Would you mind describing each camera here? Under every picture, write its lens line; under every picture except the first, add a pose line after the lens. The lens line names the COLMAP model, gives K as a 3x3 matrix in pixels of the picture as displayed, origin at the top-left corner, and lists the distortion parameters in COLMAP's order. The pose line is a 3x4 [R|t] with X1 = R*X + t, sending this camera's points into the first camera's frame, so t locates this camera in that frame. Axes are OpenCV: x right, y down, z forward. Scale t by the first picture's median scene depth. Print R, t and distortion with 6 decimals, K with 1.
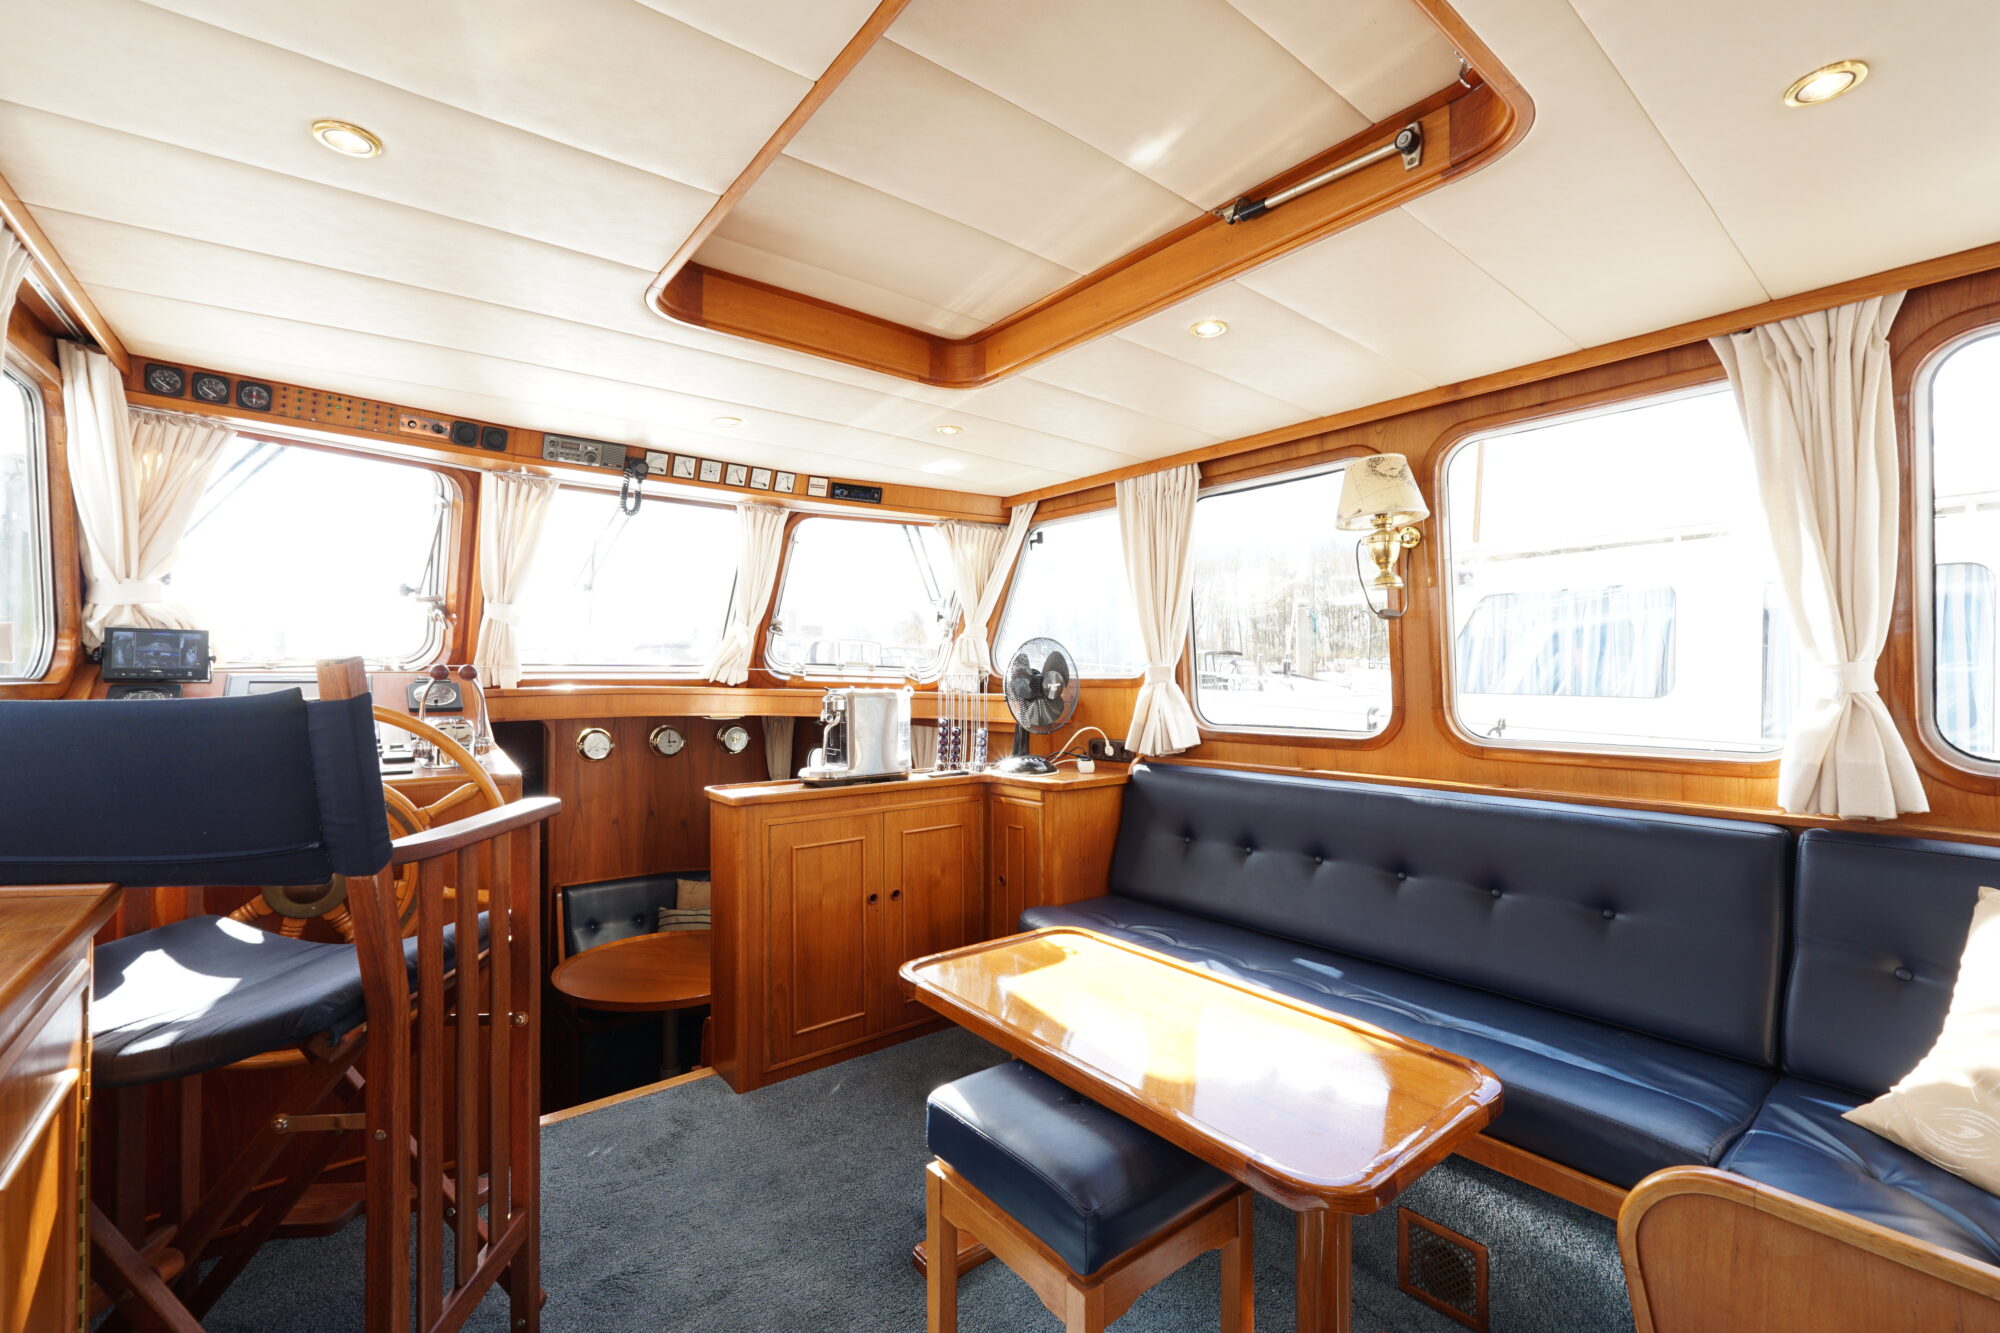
lens RADIAL K [[839.9, 0, 996.2], [0, 839.9, 670.3], [0, 0, 1]] dist [-0.018996, 0.007576]
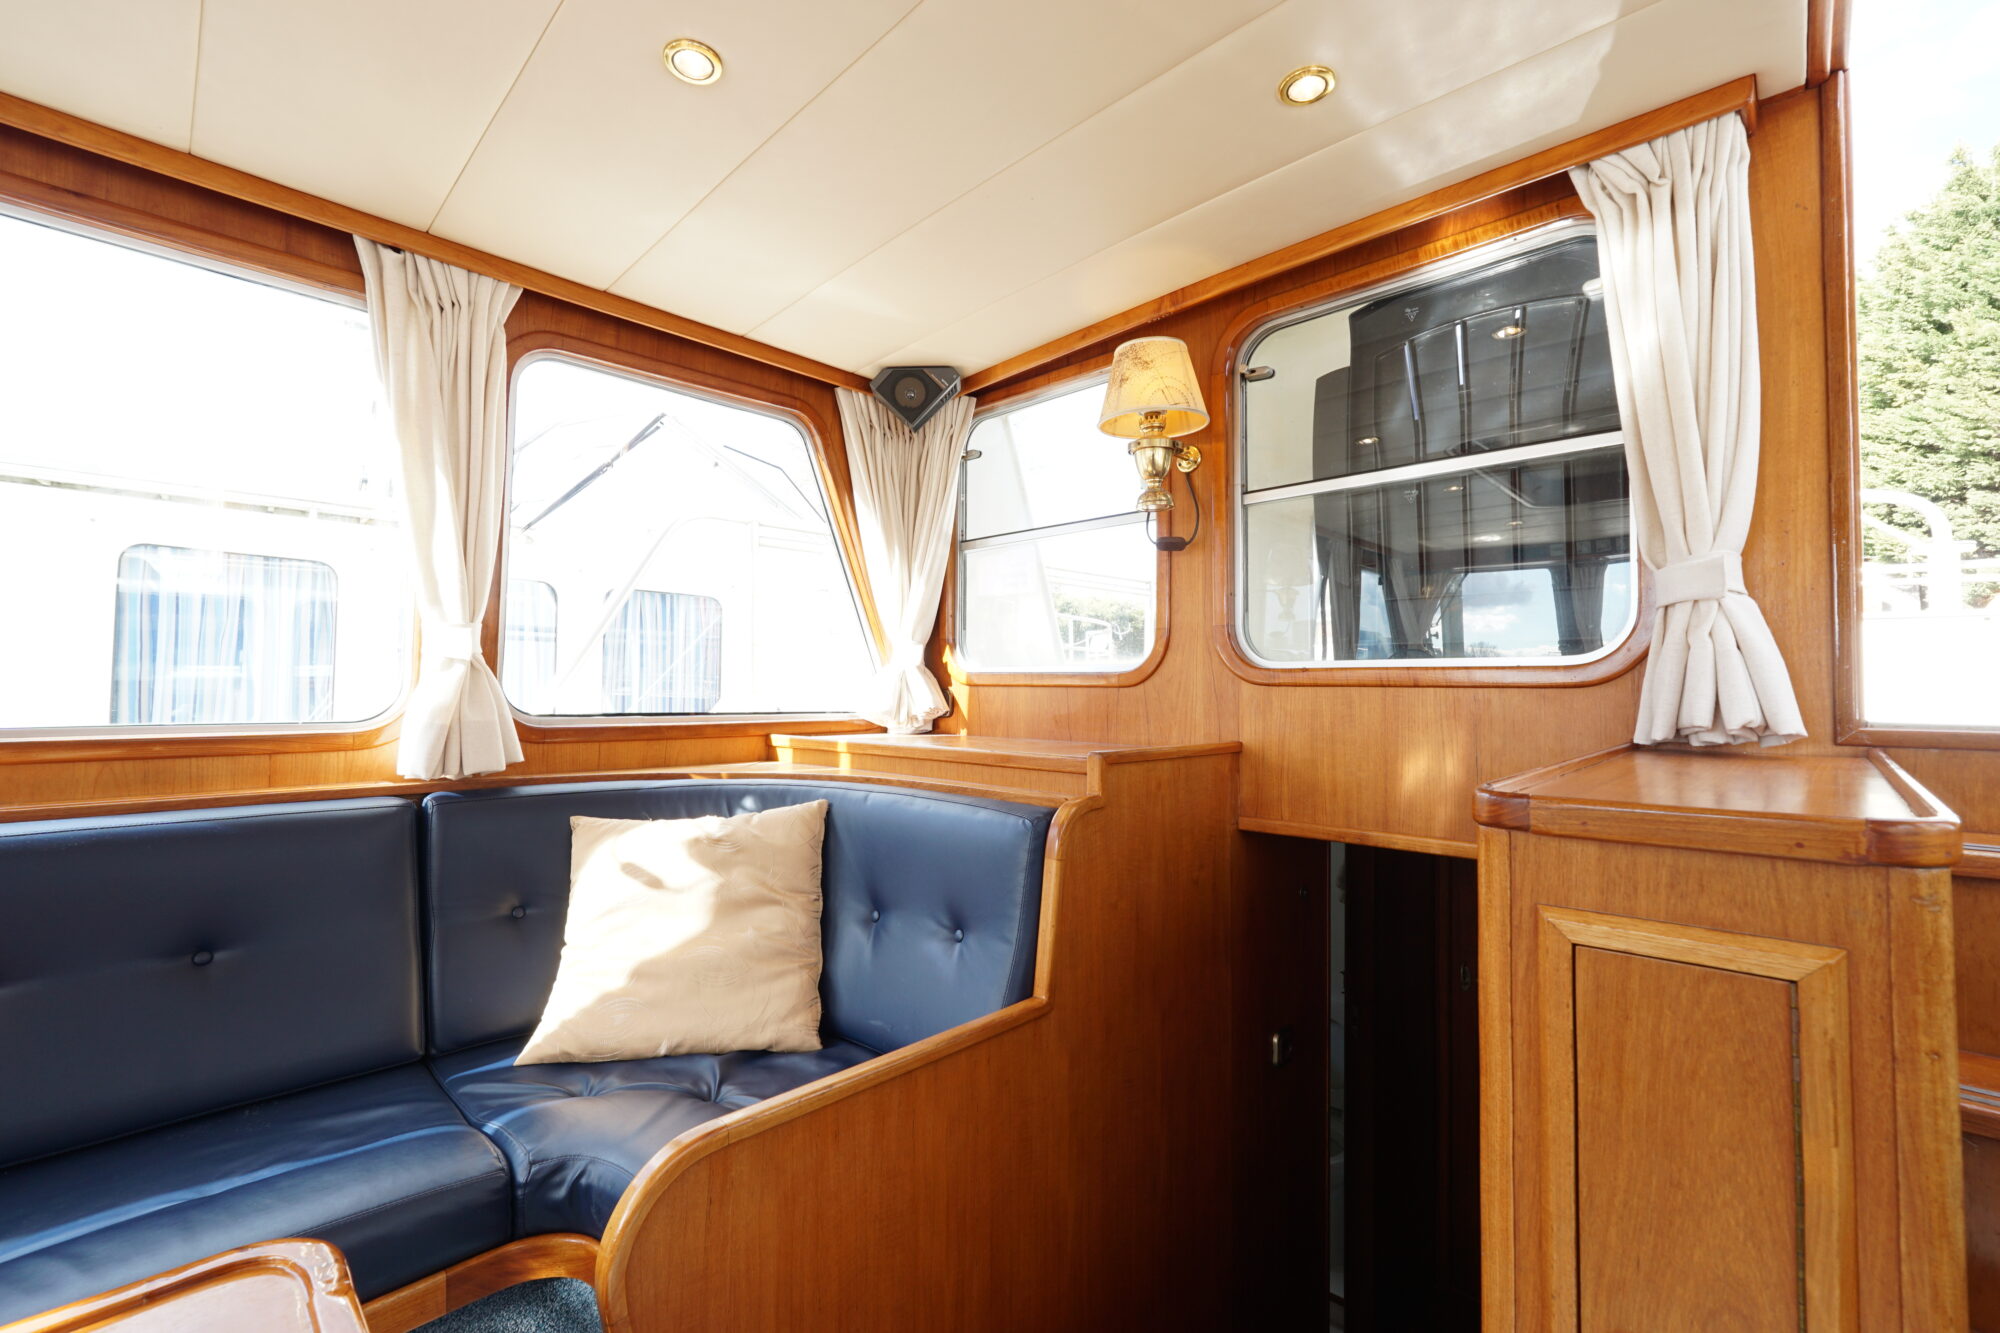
lens RADIAL K [[839.9, 0, 992.6], [0, 839.9, 669.9], [0, 0, 1]] dist [-0.018996, 0.007576]
pose [[-0.121130, 0.027893, 0.992245, -0.035716], [-0.009565, 0.999526, -0.029265, 0.041290], [-0.992591, -0.013035, -0.120806, 0.281653]]
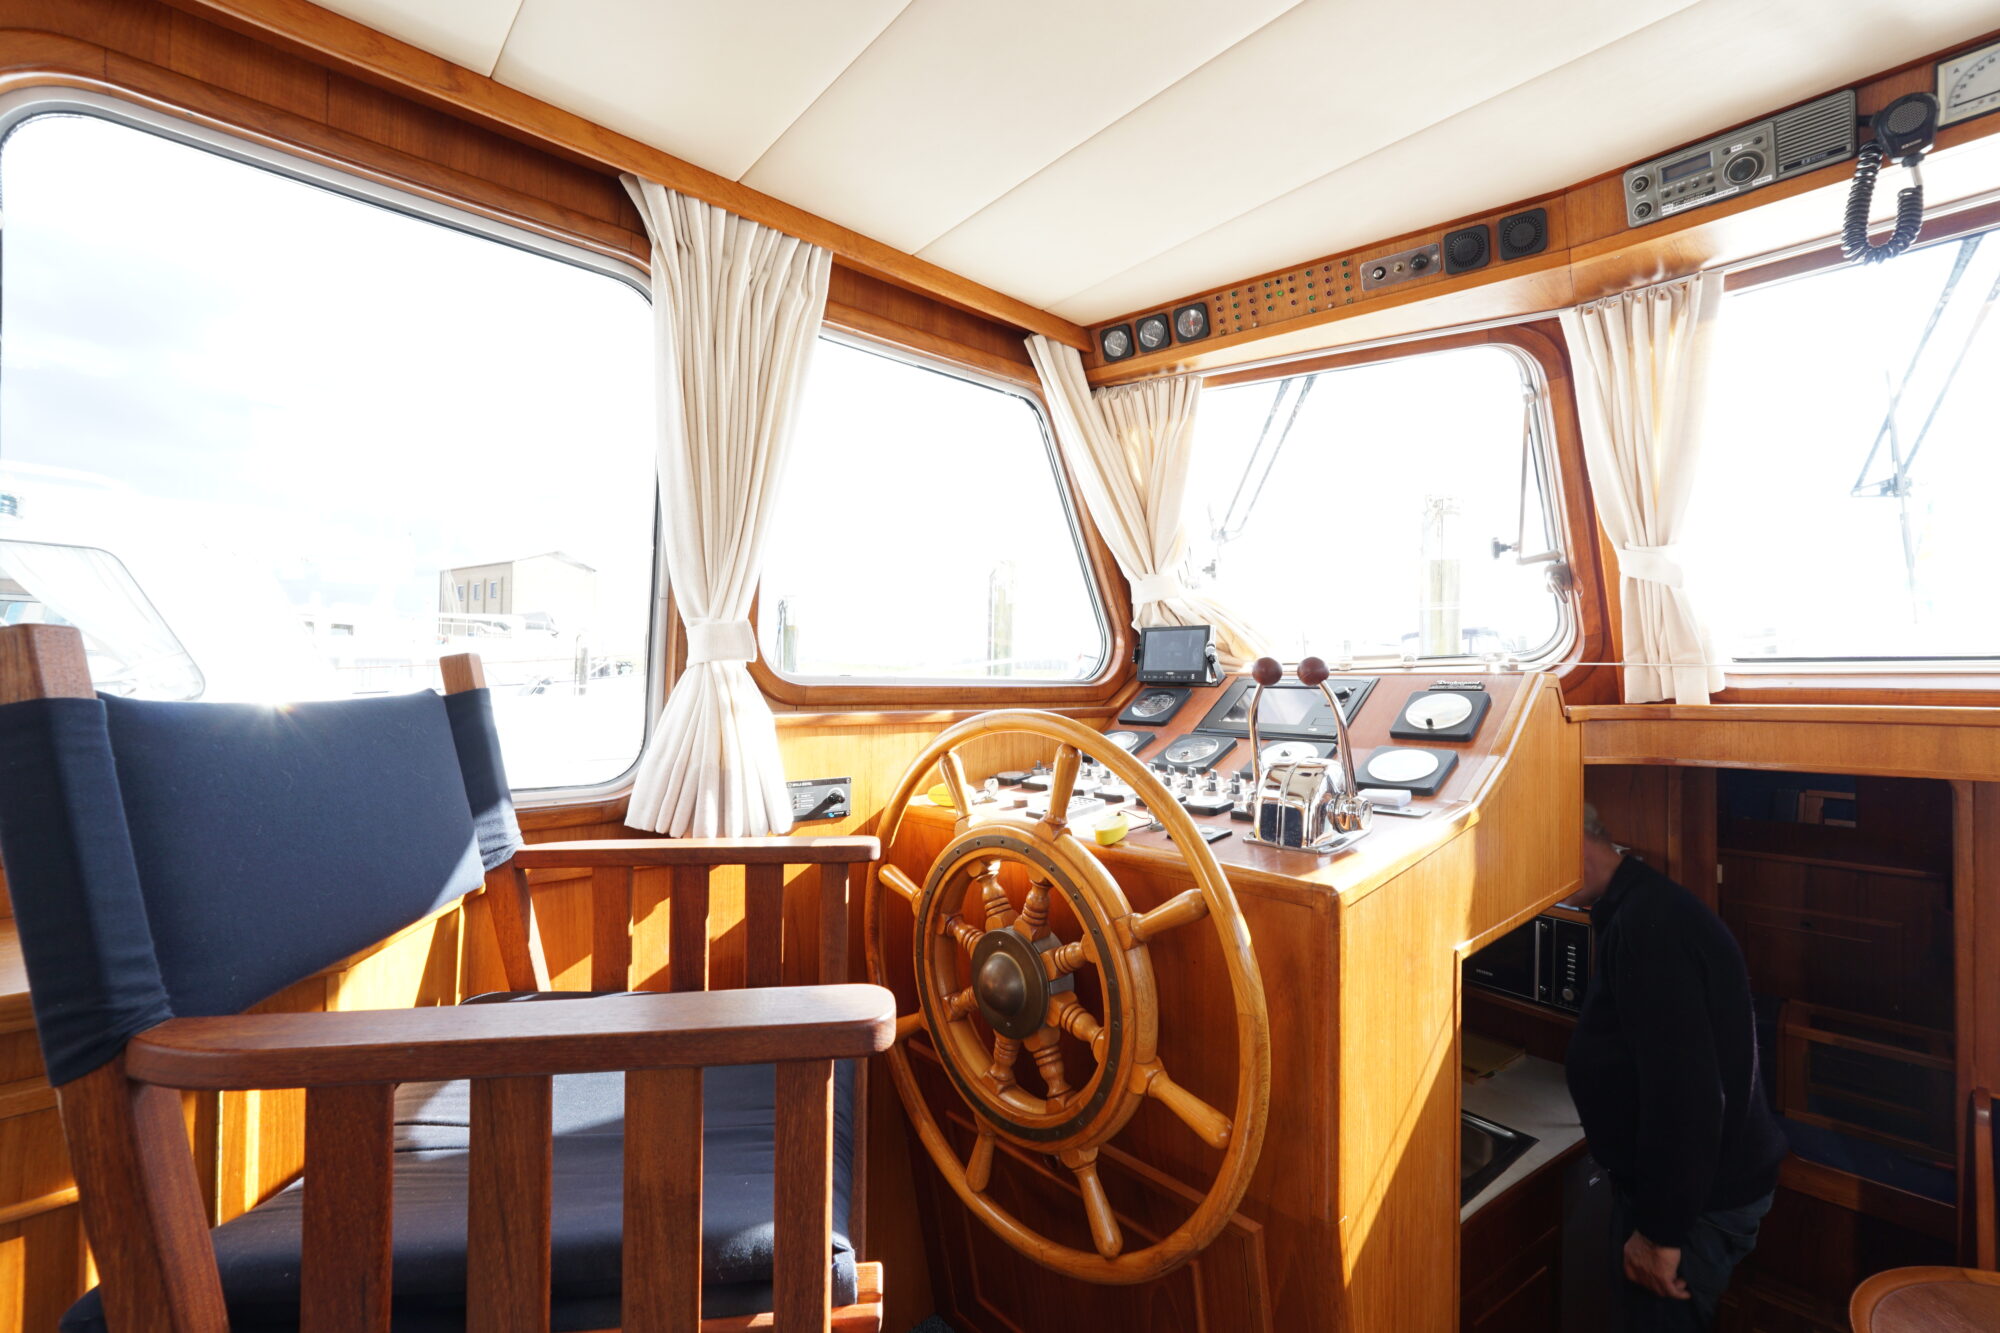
lens RADIAL K [[839.9, 0, 994.7], [0, 839.9, 668.4], [0, 0, 1]] dist [-0.018996, 0.007576]
pose [[0.072658, -0.013599, -0.997264, -0.090640], [0.001051, 0.999908, -0.013559, 0.005797], [0.997356, -0.000063, 0.072665, 0.566637]]
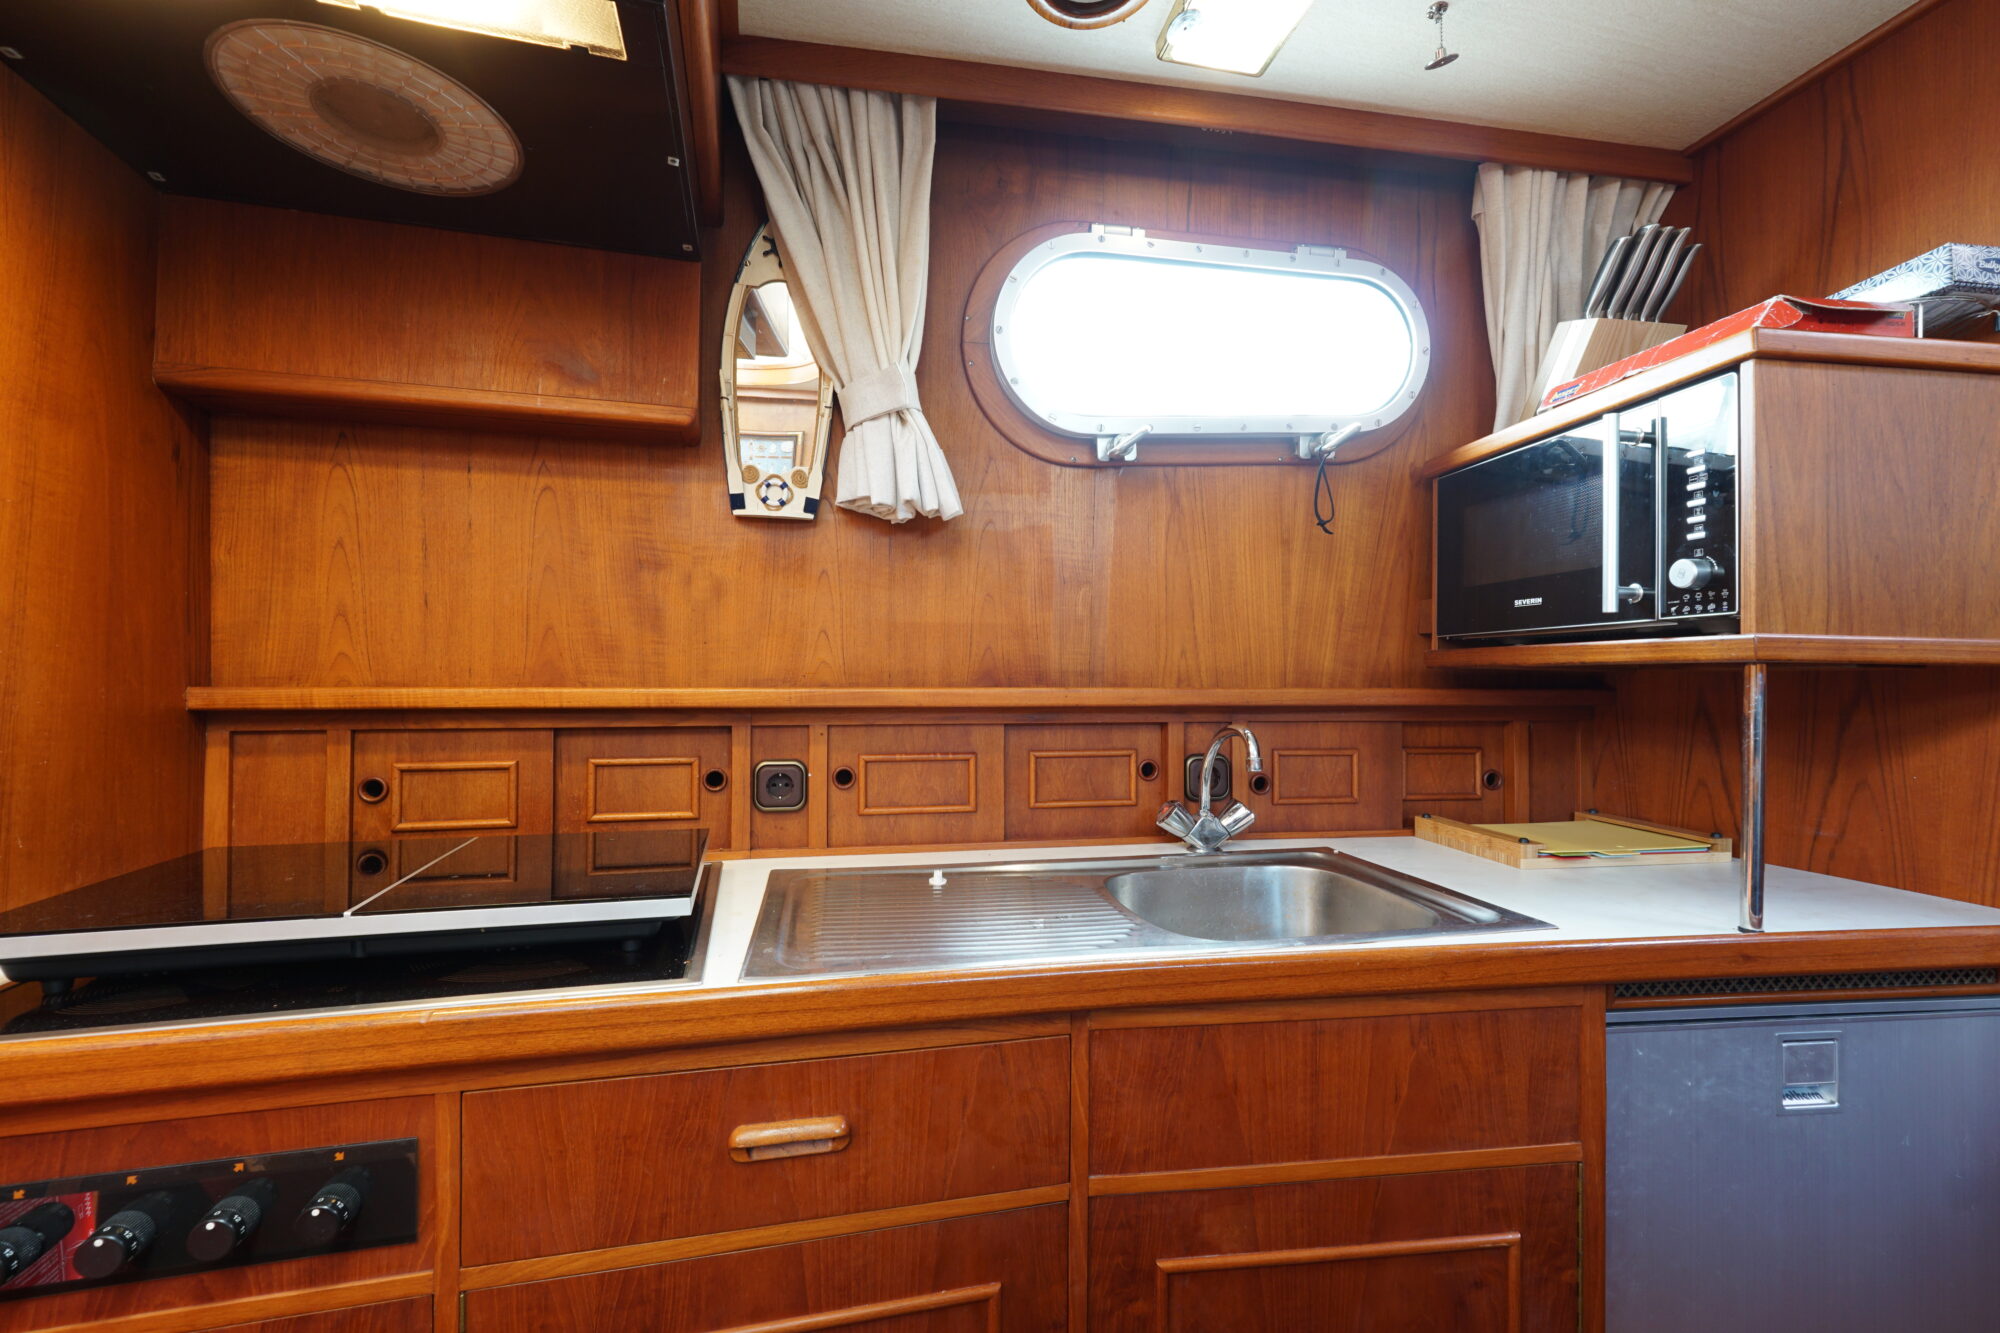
lens RADIAL K [[839.9, 0, 996.4], [0, 839.9, 668.9], [0, 0, 1]] dist [-0.018996, 0.007576]
pose [[-0.381236, -0.021999, -0.924216, -0.539270], [-0.001404, 0.999729, -0.023217, 0.402849], [0.924477, -0.007553, -0.381164, 1.134192]]
